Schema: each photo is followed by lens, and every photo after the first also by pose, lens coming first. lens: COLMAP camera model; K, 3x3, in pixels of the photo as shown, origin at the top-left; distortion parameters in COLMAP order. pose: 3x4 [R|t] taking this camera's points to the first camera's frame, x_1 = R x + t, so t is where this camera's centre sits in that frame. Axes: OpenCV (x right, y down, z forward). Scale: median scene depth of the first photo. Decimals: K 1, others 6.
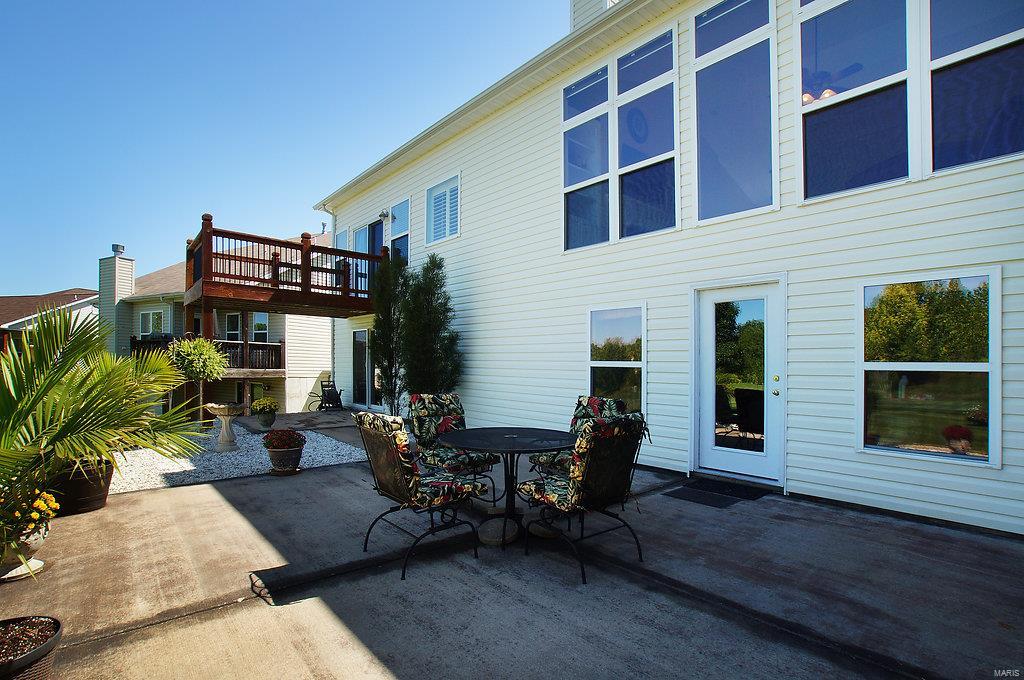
lens RADIAL K [[485.3, 0, 512.0], [0, 485.3, 384.1], [0, 0, 1]] dist [-0.054659, 0.023589]
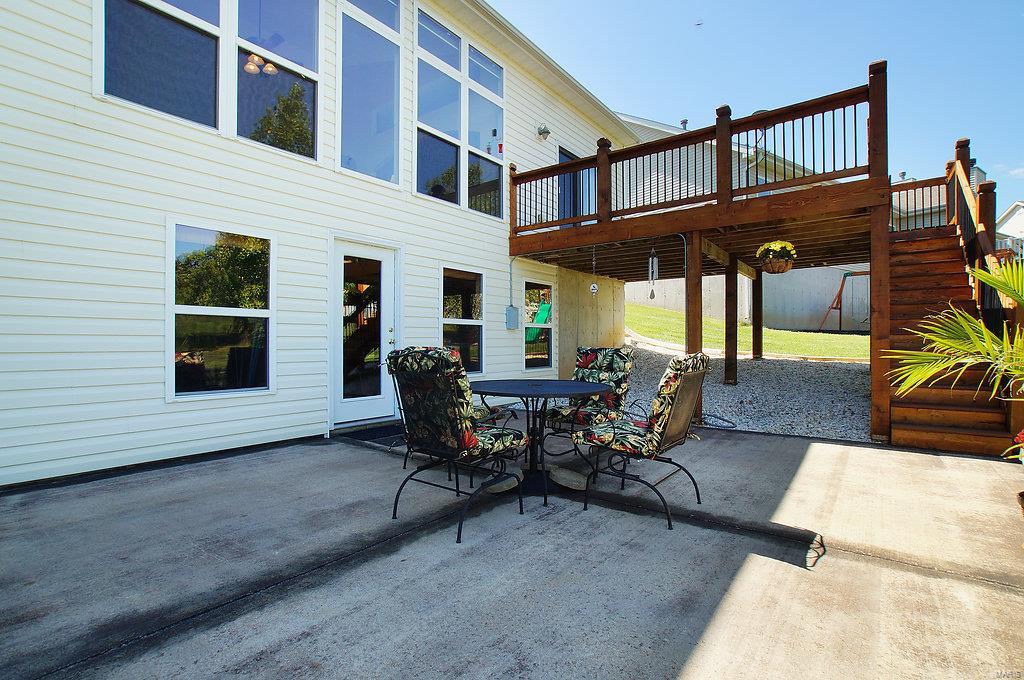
lens RADIAL K [[493.4, 0, 512.0], [0, 493.4, 340.0], [0, 0, 1]] dist [-0.050658, 0.023046]
pose [[-0.209794, -0.017000, 0.977598, -1.174394], [0.036333, 0.999023, 0.025169, -0.005819], [-0.977070, 0.040800, -0.208972, 1.579804]]
